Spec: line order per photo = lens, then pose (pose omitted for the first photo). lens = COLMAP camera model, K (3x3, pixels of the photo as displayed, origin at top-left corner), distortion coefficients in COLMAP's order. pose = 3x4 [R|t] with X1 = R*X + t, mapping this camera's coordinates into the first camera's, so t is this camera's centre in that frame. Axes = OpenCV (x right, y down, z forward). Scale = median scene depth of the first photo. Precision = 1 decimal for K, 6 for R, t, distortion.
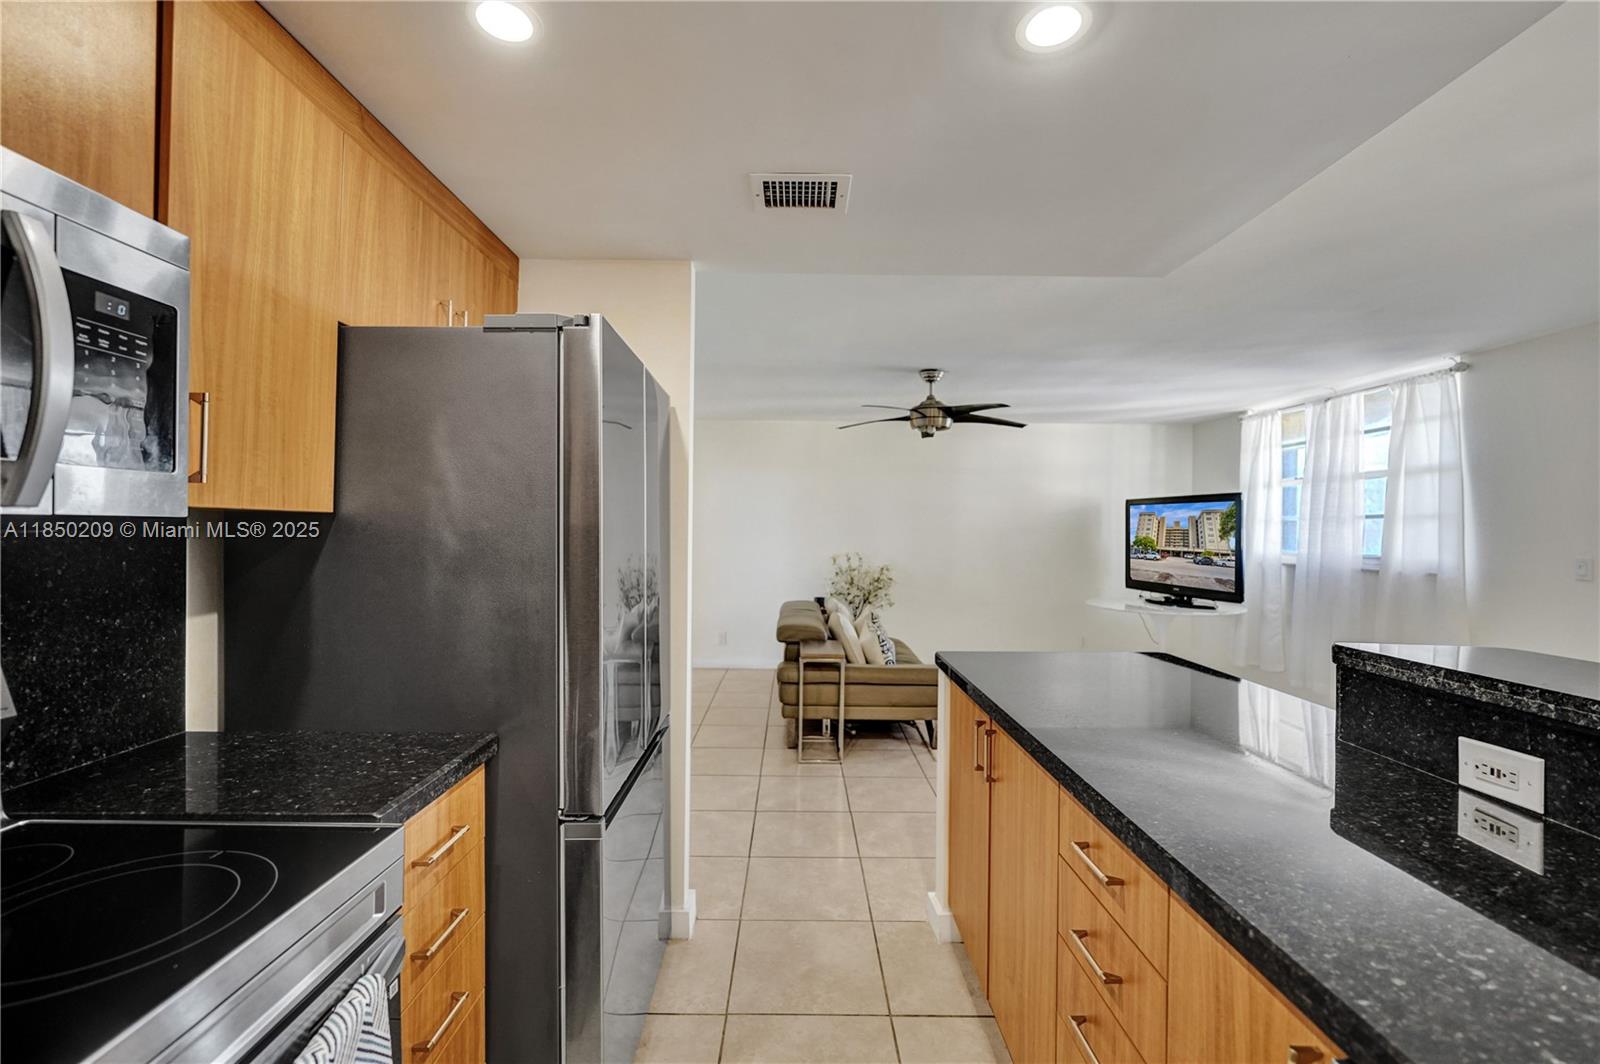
lens RADIAL K [[662.1, 0, 800.0], [0, 662.1, 532.0], [0, 0, 1]] dist [-0.012833, 0.000205]
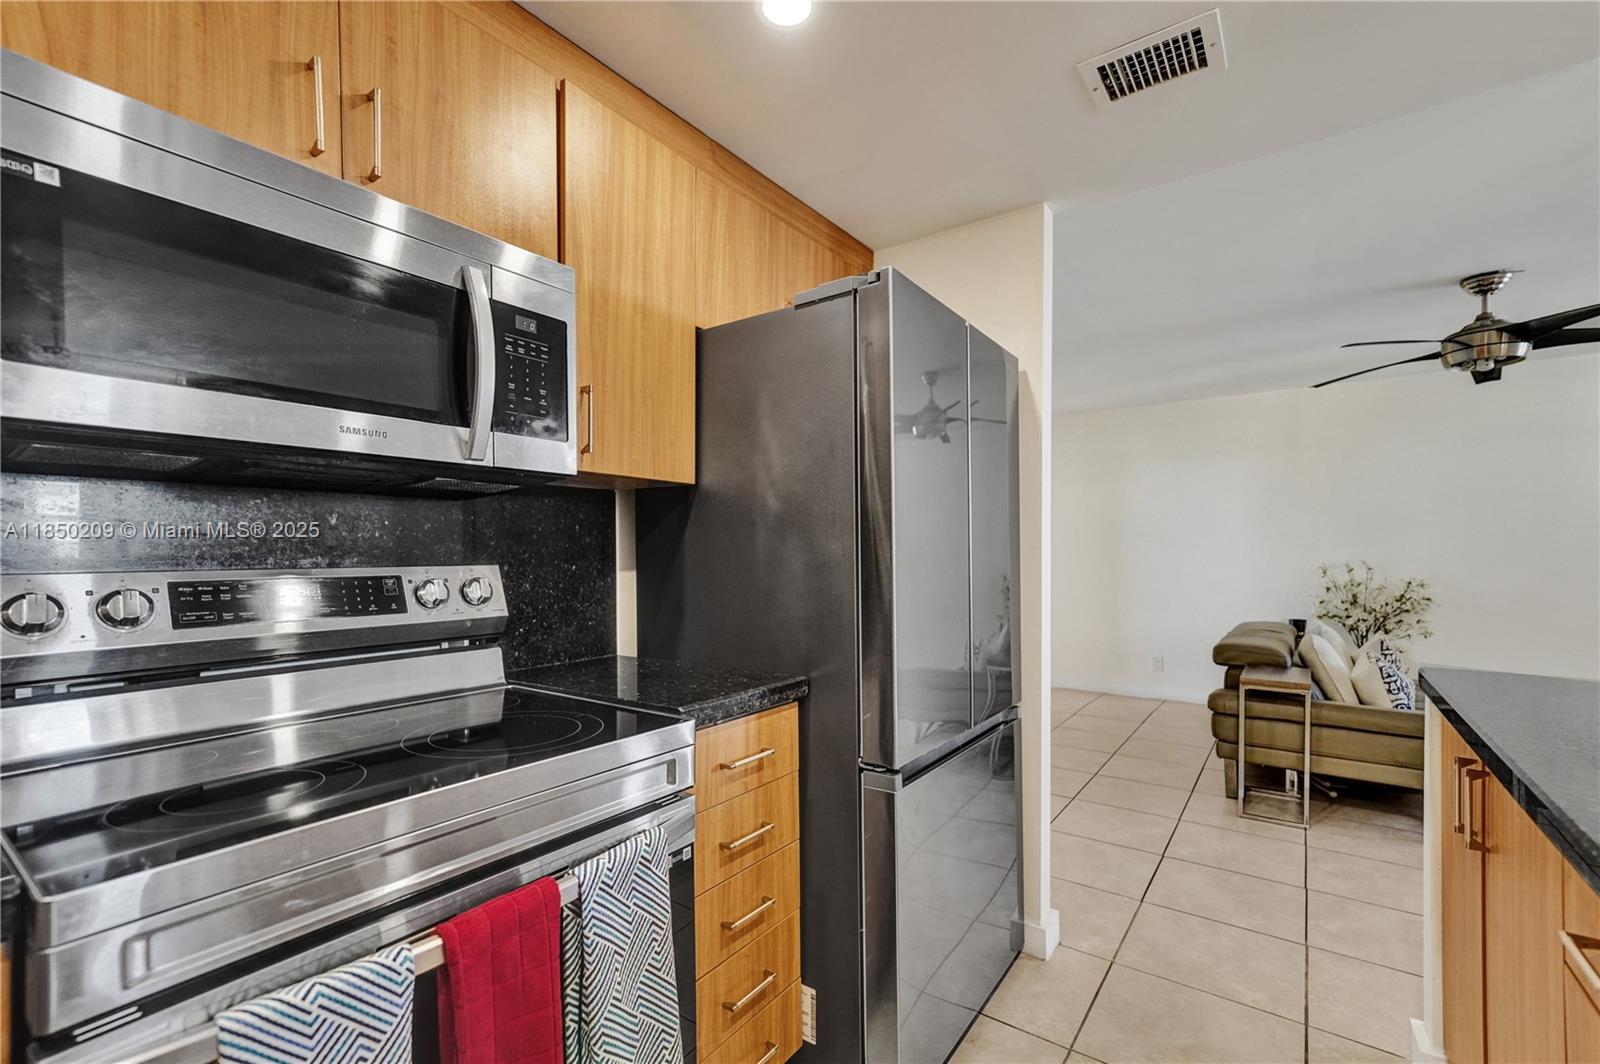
lens RADIAL K [[696.4, 0, 799.0], [0, 696.4, 565.5], [0, 0, 1]] dist [0.009566, 0.000325]
pose [[0.804974, -0.002908, -0.593303, 0.209562], [0.010661, 0.999897, 0.009565, 0.108438], [0.593214, -0.014025, 0.804922, 0.066609]]
